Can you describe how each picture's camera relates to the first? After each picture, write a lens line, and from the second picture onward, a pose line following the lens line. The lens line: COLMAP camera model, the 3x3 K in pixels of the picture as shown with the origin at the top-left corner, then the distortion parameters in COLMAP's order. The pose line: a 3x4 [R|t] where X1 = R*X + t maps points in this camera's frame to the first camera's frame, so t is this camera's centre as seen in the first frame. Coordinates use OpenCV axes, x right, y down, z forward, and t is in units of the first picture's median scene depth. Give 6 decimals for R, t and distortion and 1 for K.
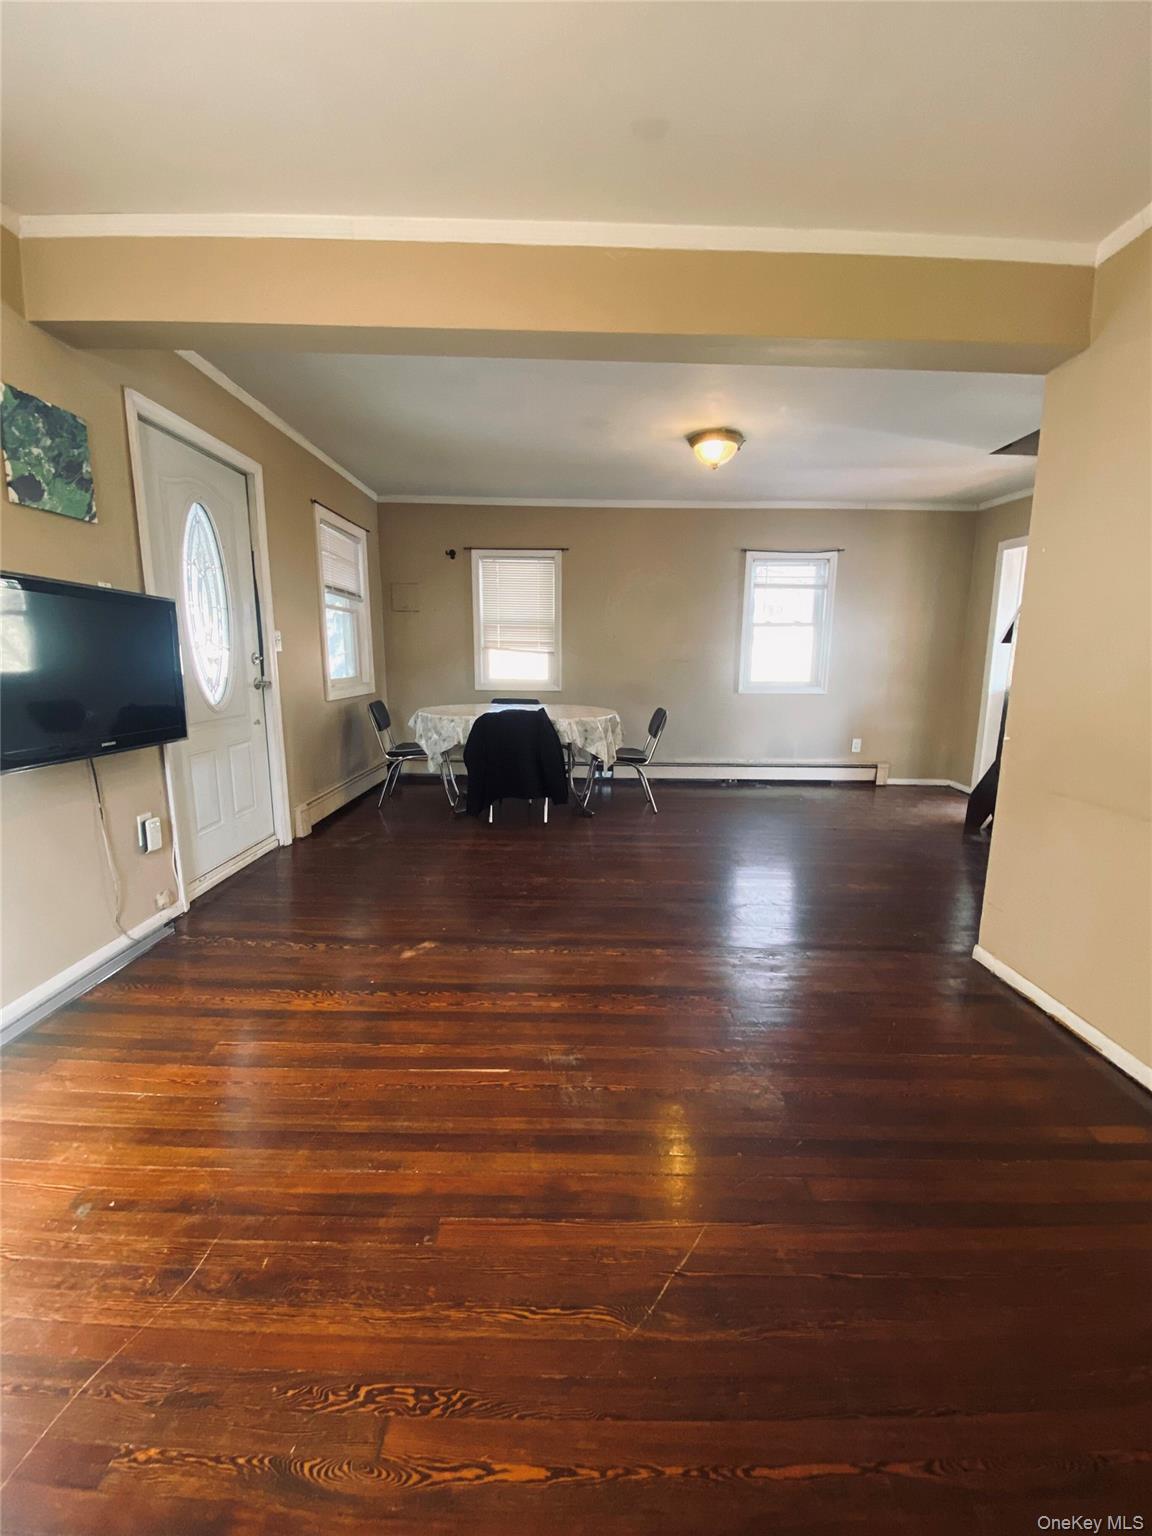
lens RADIAL K [[623.5, 0, 576.8], [0, 623.5, 765.8], [0, 0, 1]] dist [0.012072, -0.010510]
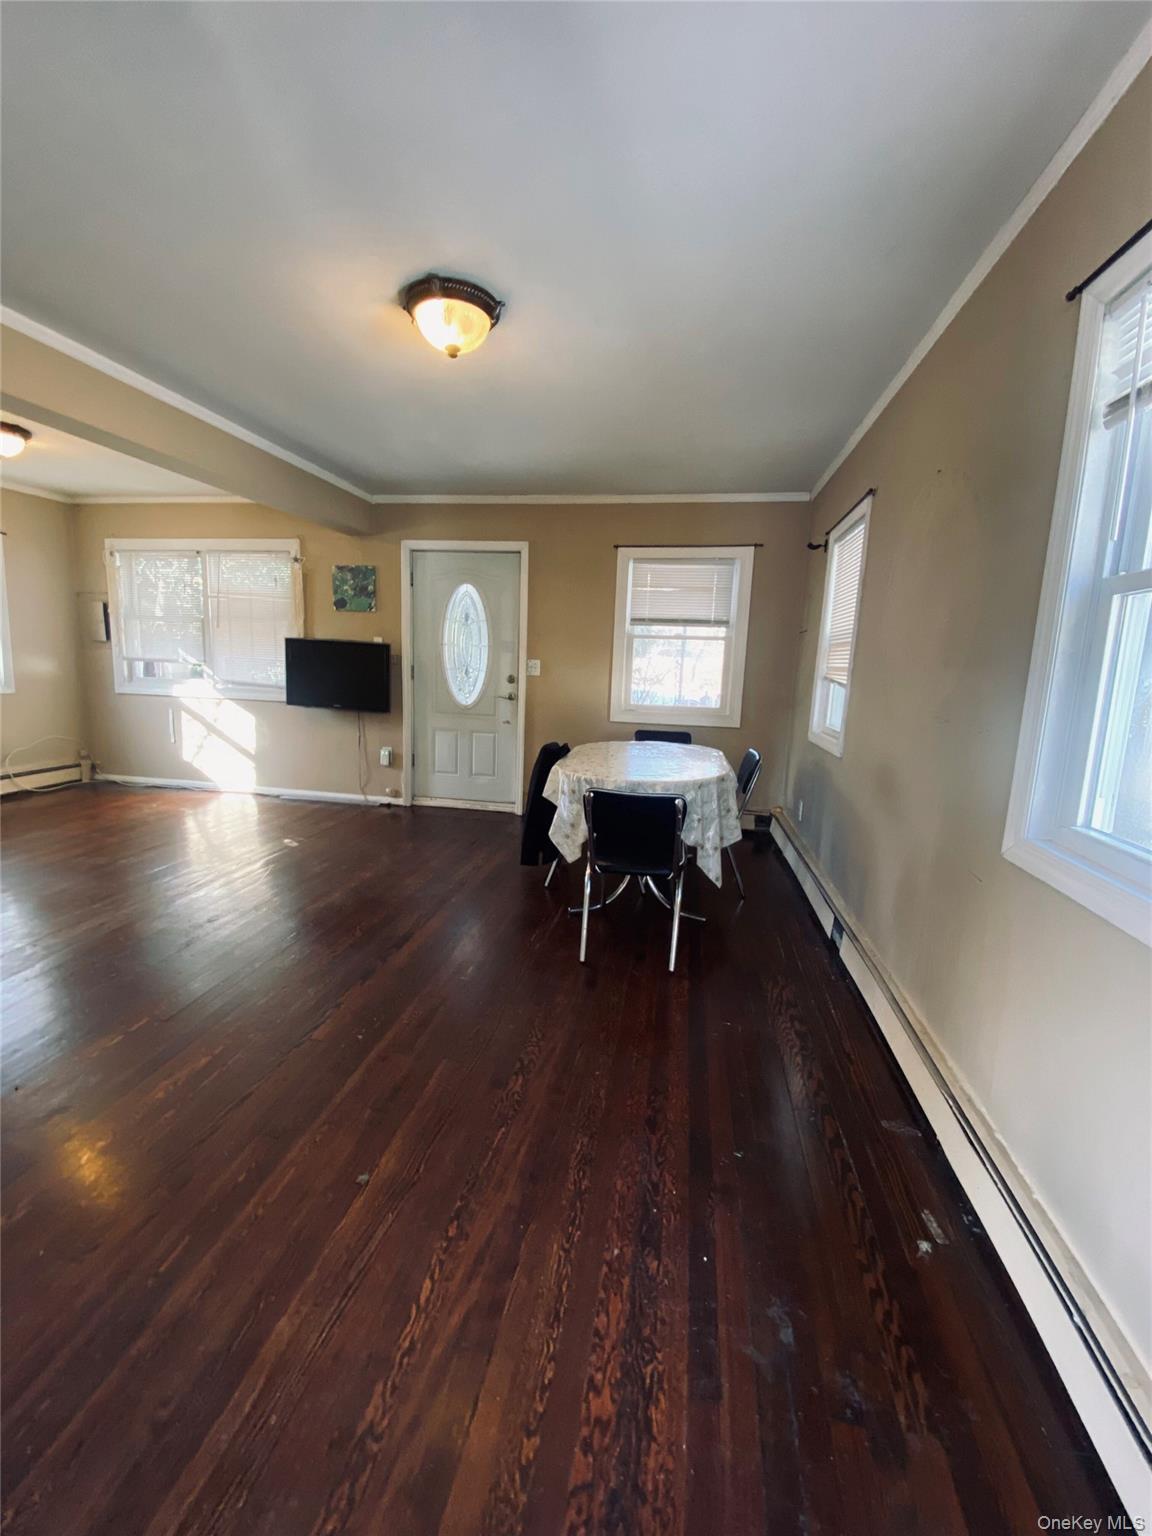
lens RADIAL K [[623.5, 0, 582.8], [0, 623.5, 779.2], [0, 0, 1]] dist [0.012072, -0.010510]
pose [[-0.173129, 0.157338, -0.972250, 0.662398], [-0.212978, 0.957820, 0.192928, -0.195292], [0.961596, 0.240469, -0.132317, 1.047141]]
